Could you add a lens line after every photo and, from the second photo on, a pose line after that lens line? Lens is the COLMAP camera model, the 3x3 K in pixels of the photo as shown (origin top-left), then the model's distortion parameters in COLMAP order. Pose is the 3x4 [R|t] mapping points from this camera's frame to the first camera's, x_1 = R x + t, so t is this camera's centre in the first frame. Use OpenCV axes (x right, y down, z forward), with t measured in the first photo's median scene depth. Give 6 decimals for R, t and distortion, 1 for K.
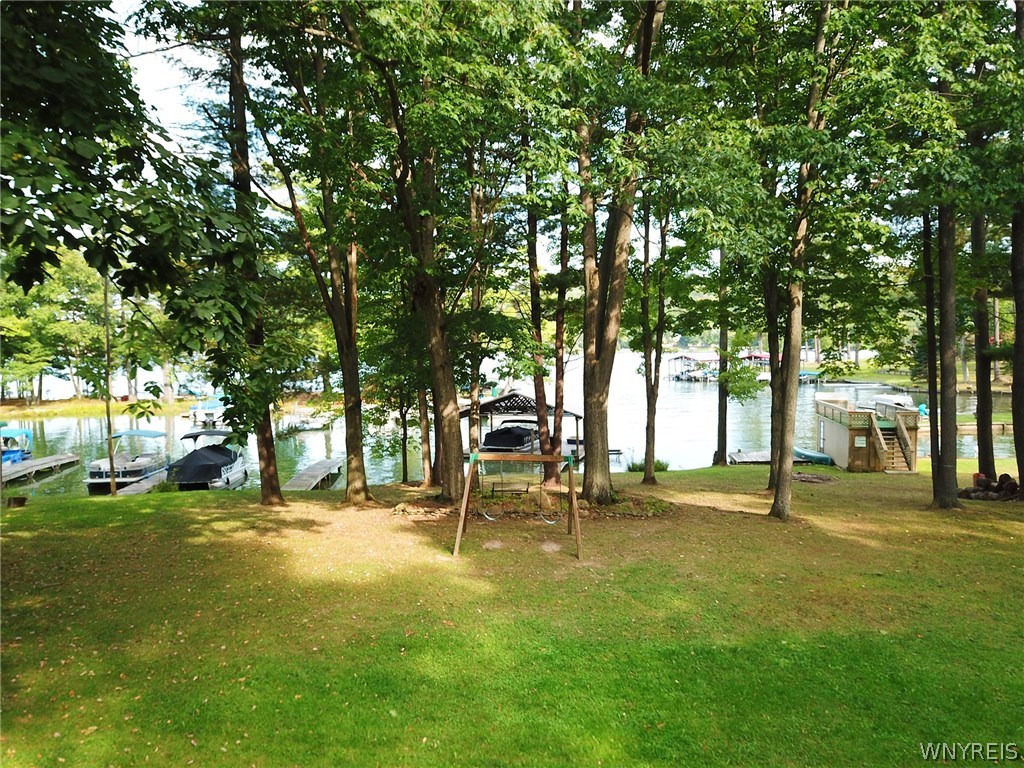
lens RADIAL K [[772.4, 0, 506.4], [0, 772.4, 383.4], [0, 0, 1]] dist [0.004245, 0.002358]
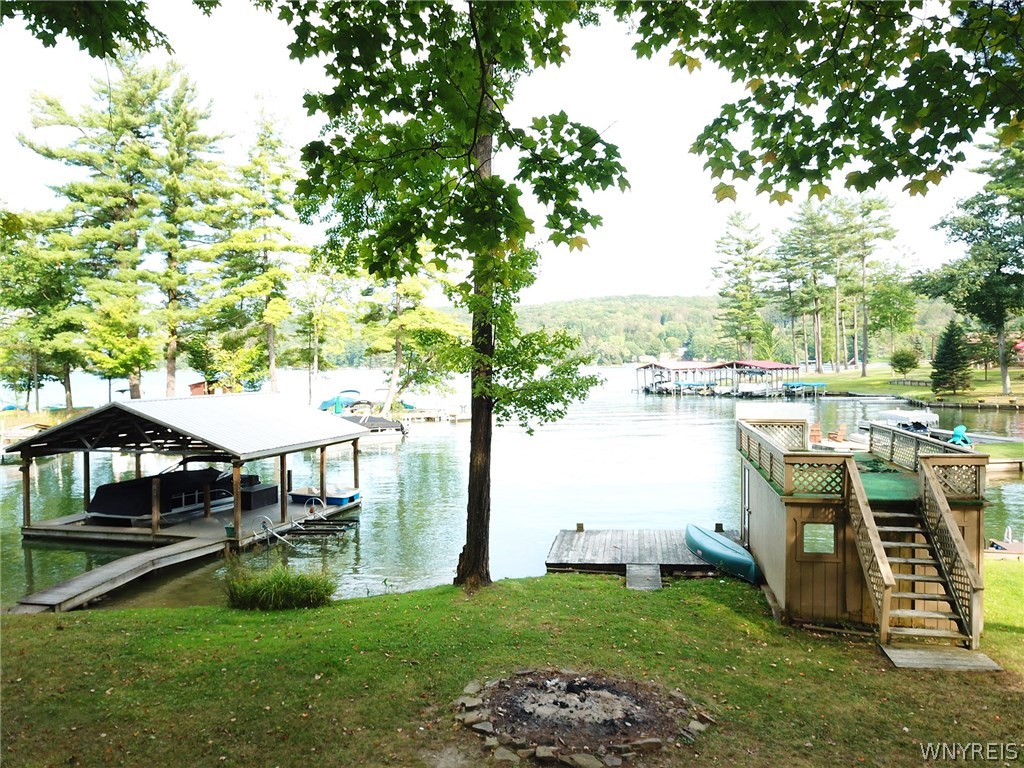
lens RADIAL K [[772.4, 0, 517.6], [0, 772.4, 384.1], [0, 0, 1]] dist [0.004245, 0.002358]
pose [[0.999984, -0.000679, -0.005600, 0.296846], [0.000558, 0.999769, -0.021509, 0.011824], [0.005613, 0.021505, 0.999753, 0.593634]]
